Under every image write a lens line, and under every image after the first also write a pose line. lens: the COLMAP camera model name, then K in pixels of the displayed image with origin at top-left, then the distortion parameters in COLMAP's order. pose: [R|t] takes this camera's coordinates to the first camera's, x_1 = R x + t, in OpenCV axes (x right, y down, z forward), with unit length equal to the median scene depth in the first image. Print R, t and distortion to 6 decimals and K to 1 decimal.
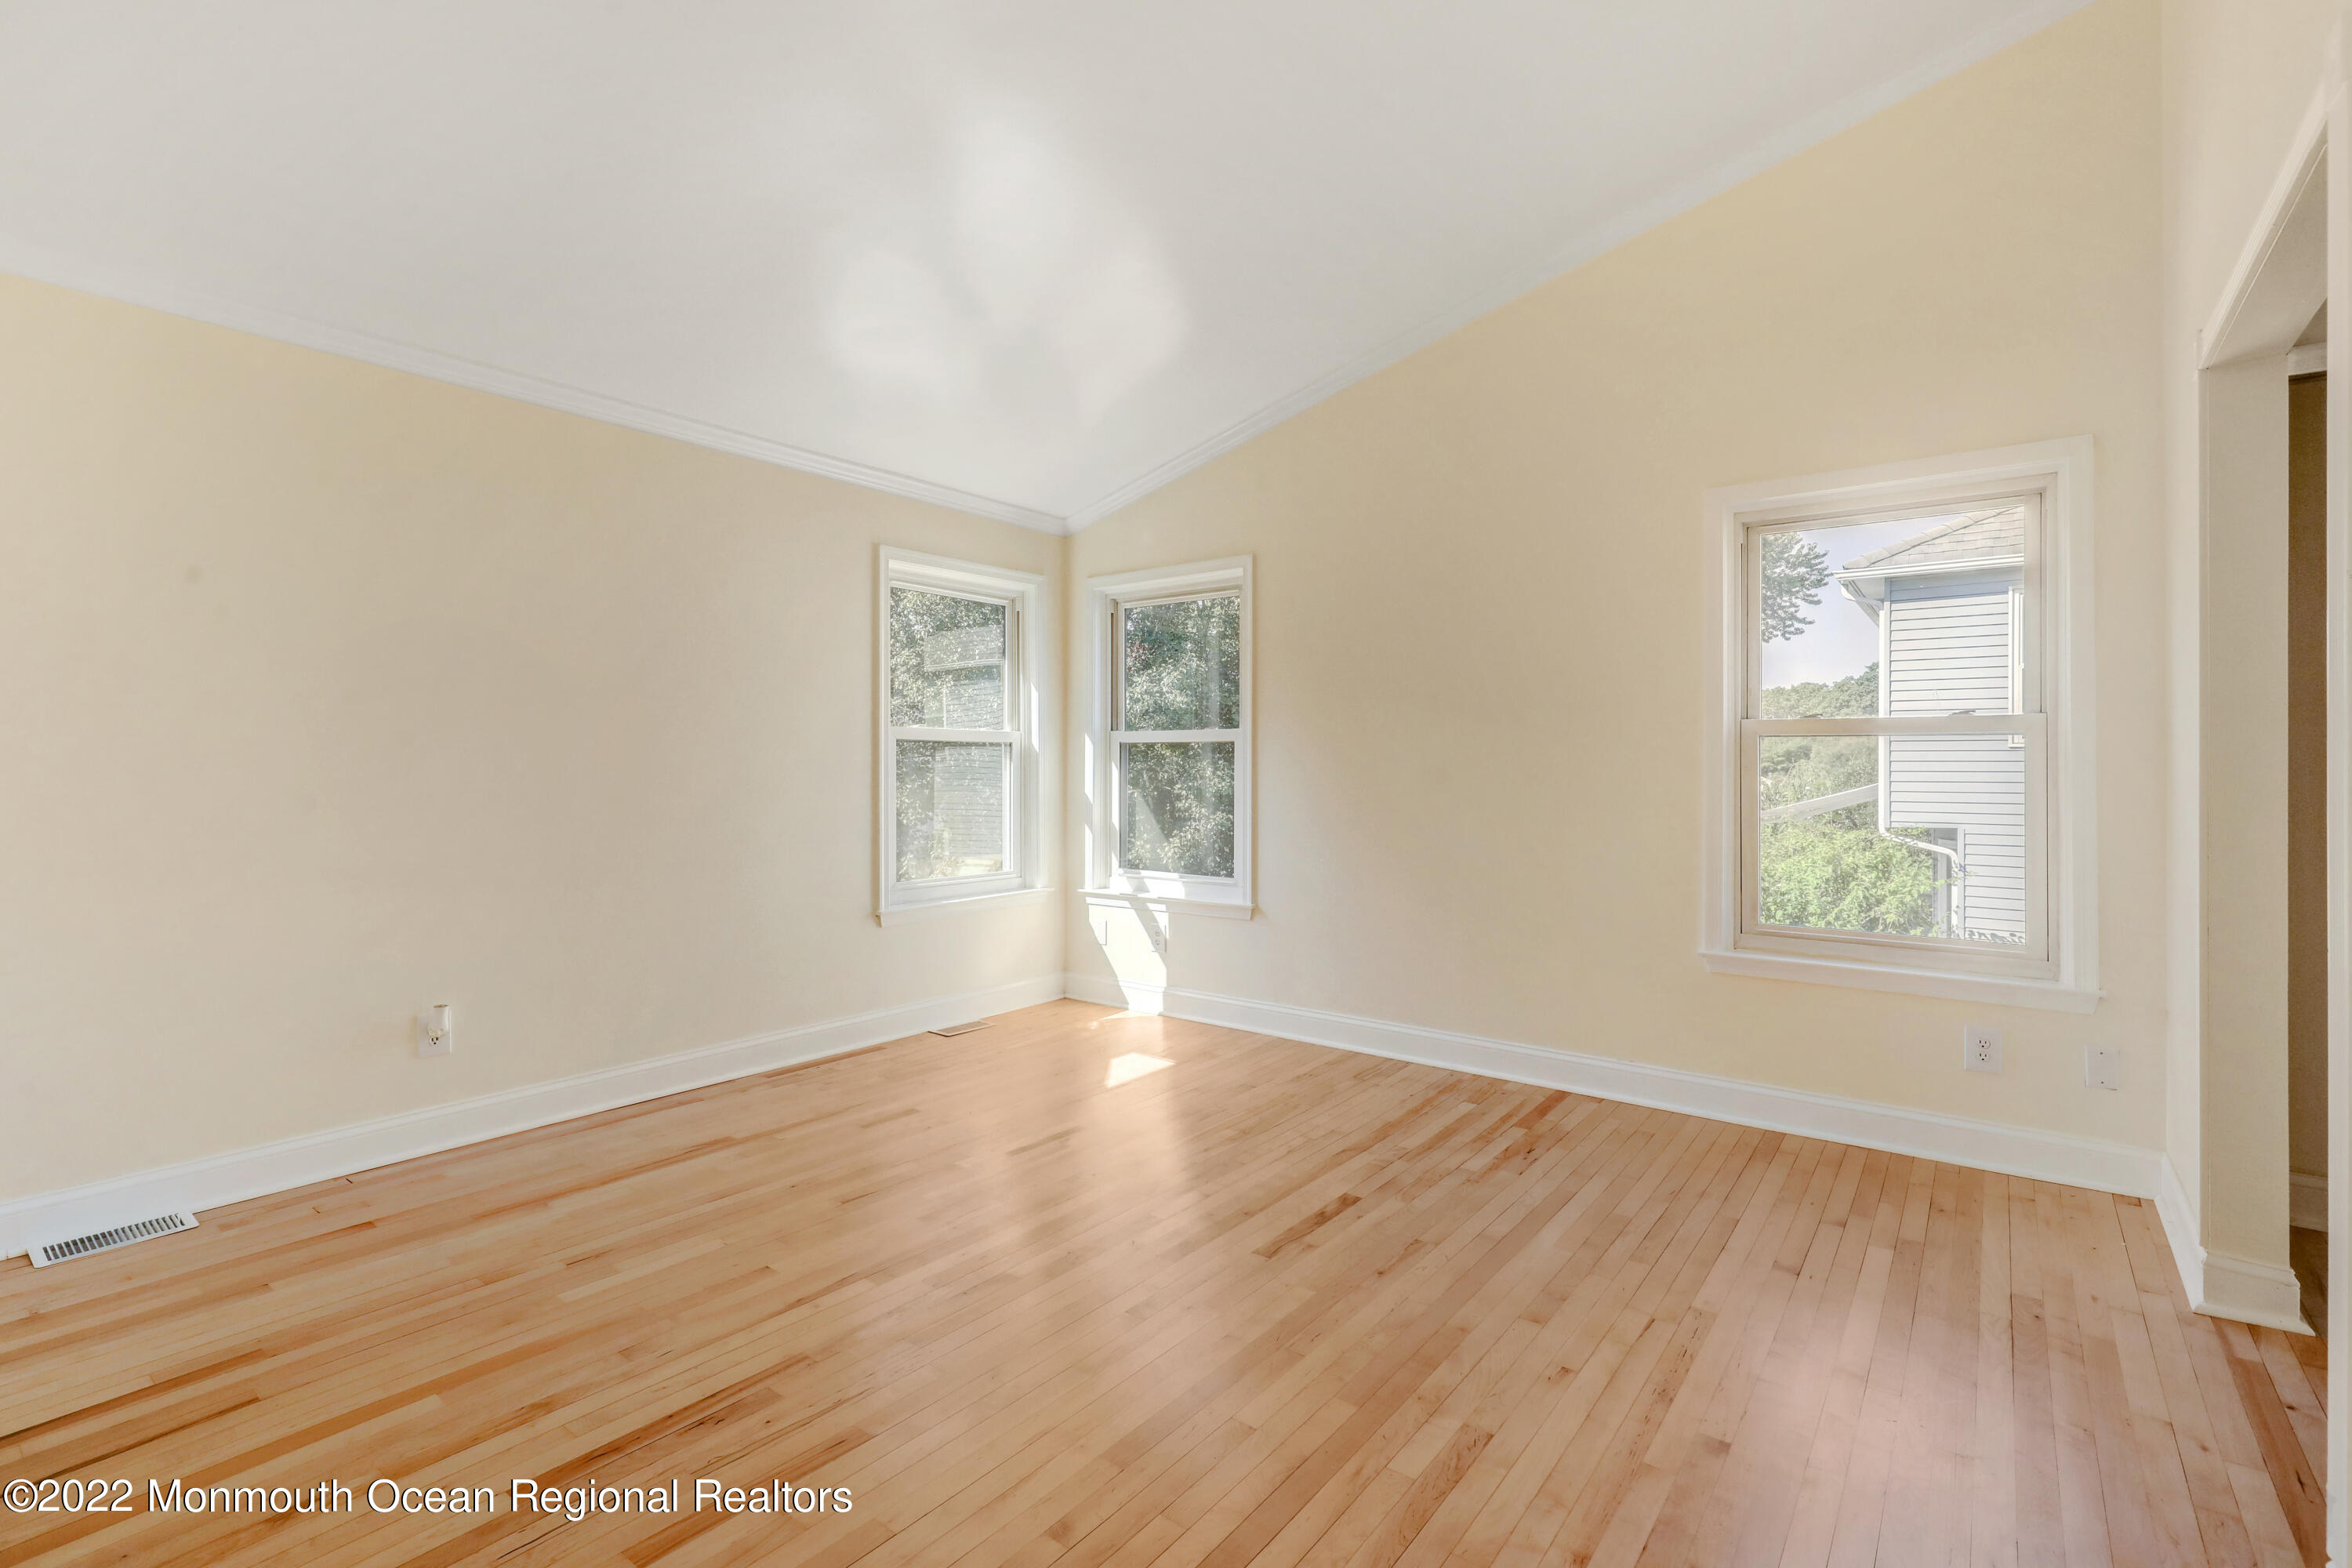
lens RADIAL K [[1064.0, 0, 1176.9], [0, 1064.0, 770.1], [0, 0, 1]] dist [0.002338, -0.000204]
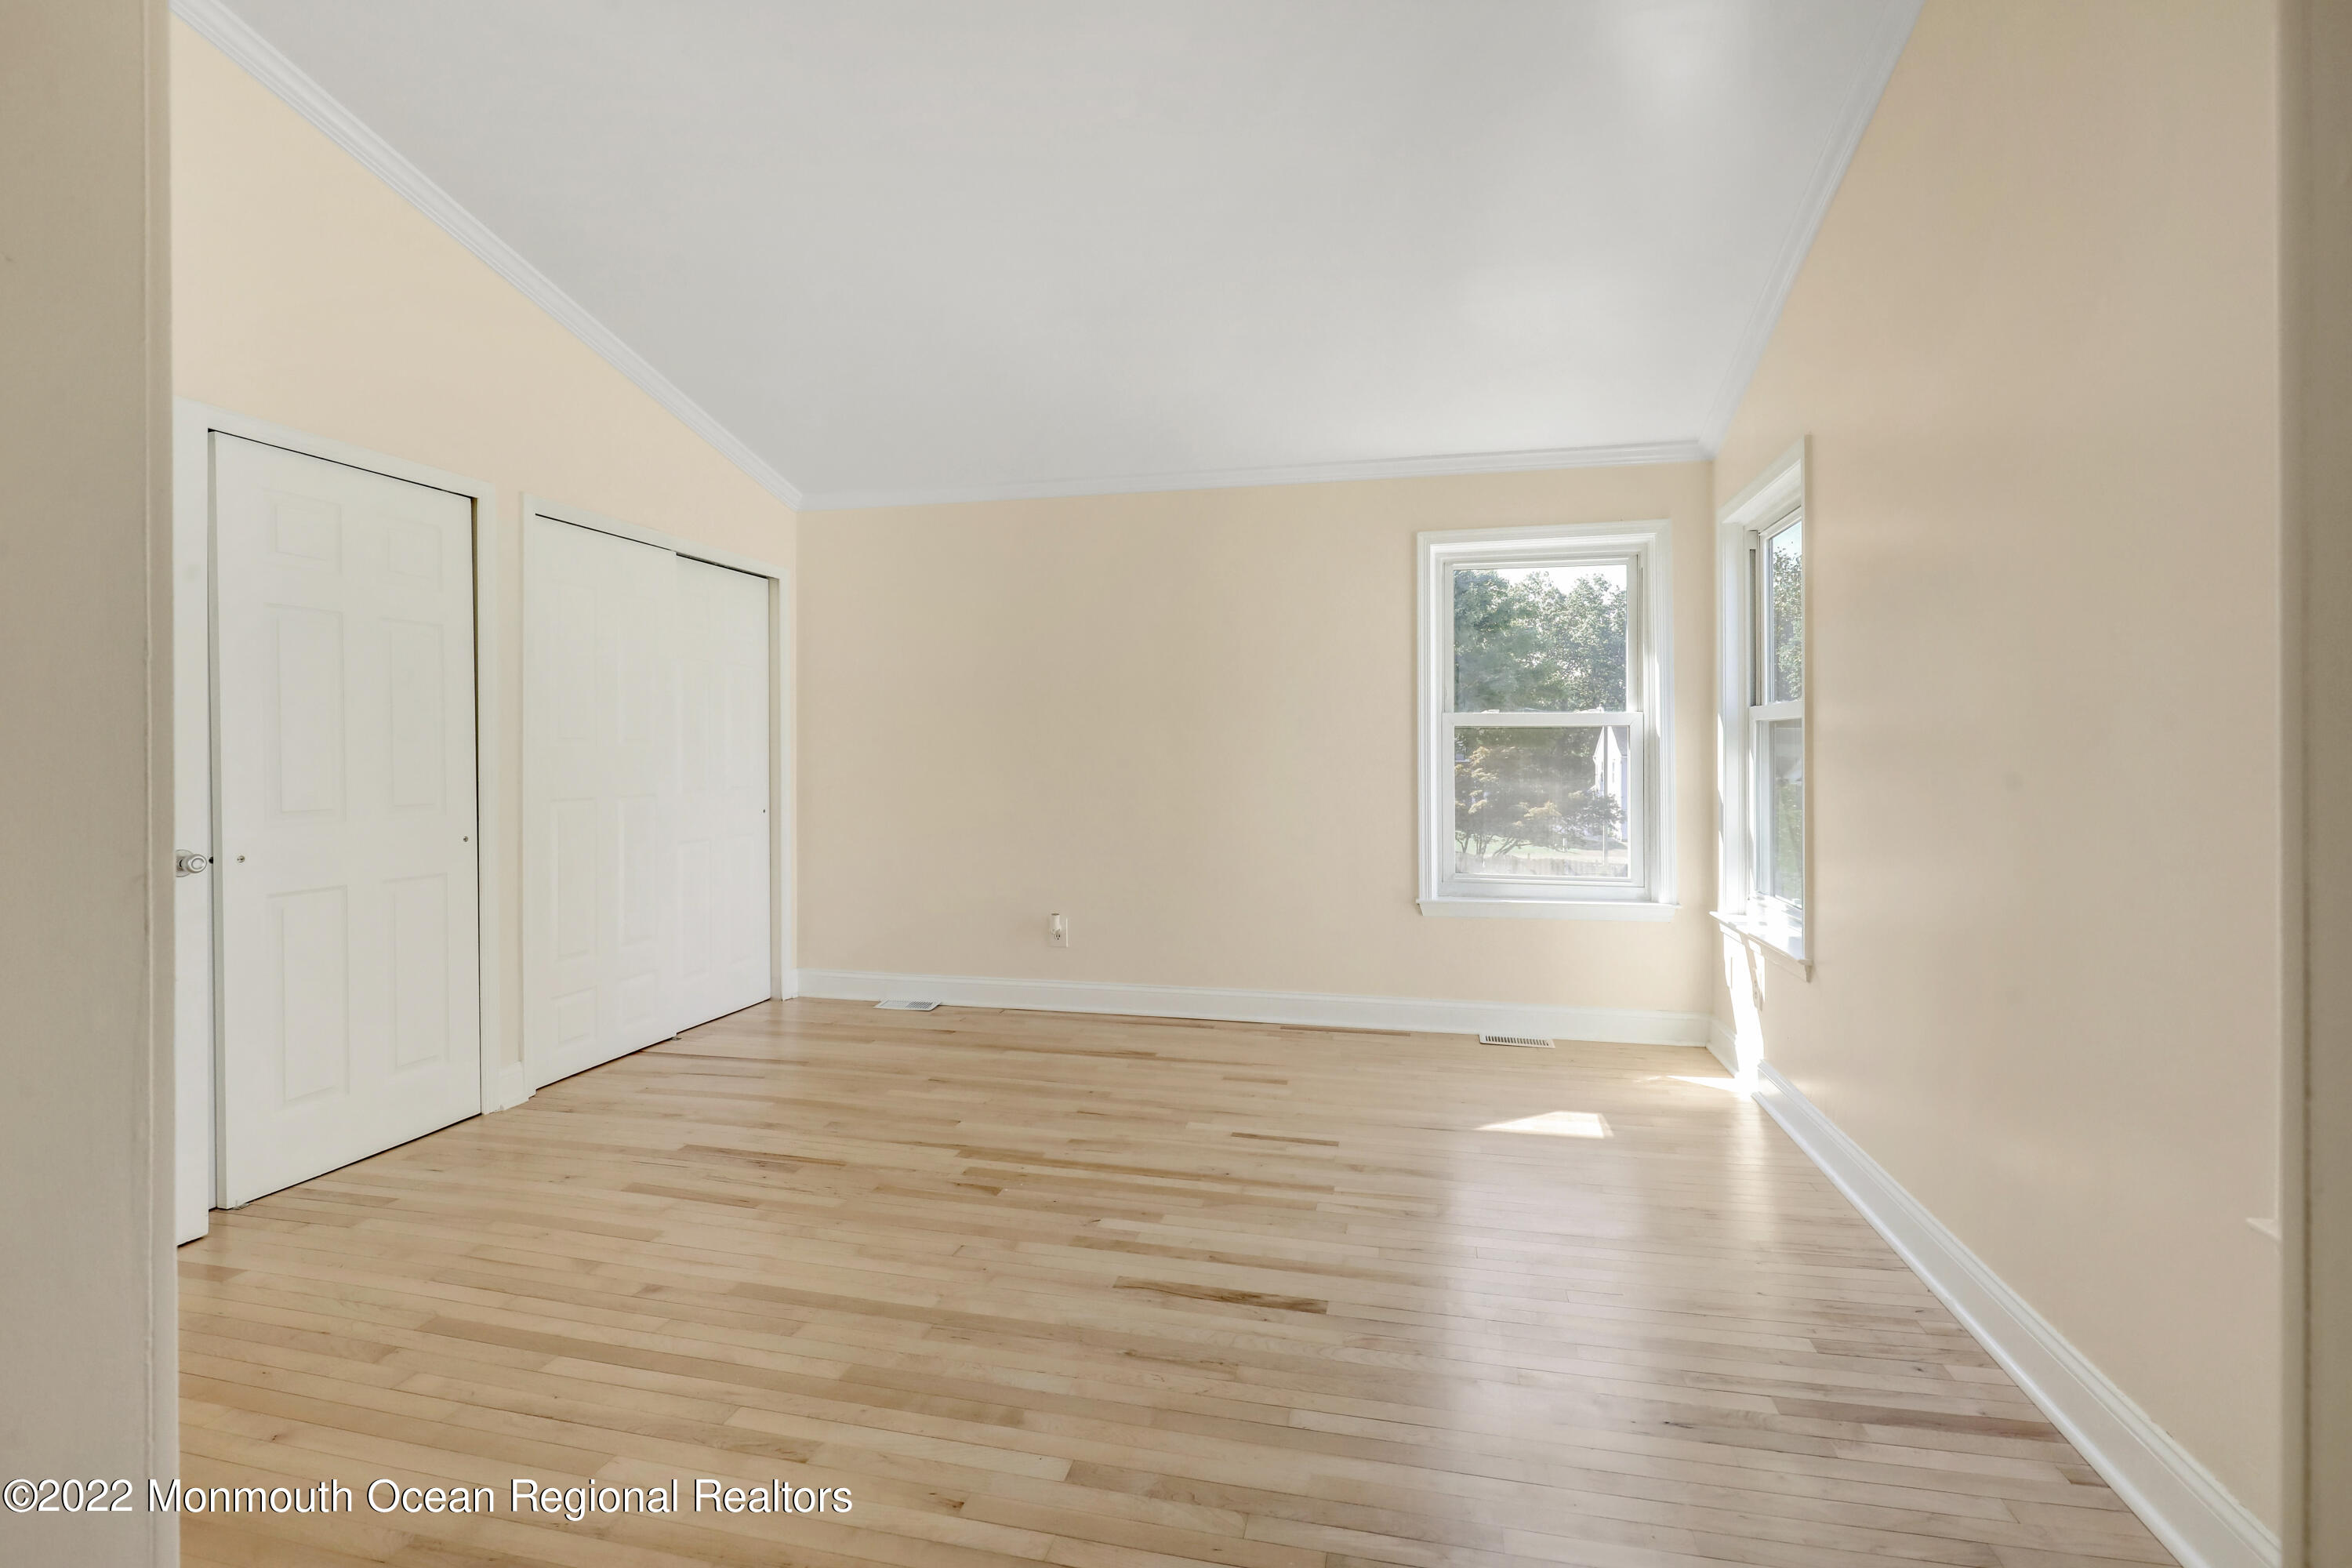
lens RADIAL K [[1064.0, 0, 1180.0], [0, 1064.0, 773.6], [0, 0, 1]] dist [0.002338, -0.000204]
pose [[0.422387, 0.013067, -0.906321, 0.638804], [-0.000905, 0.999902, 0.013994, 0.000397], [0.906415, -0.005091, 0.422357, 0.450523]]
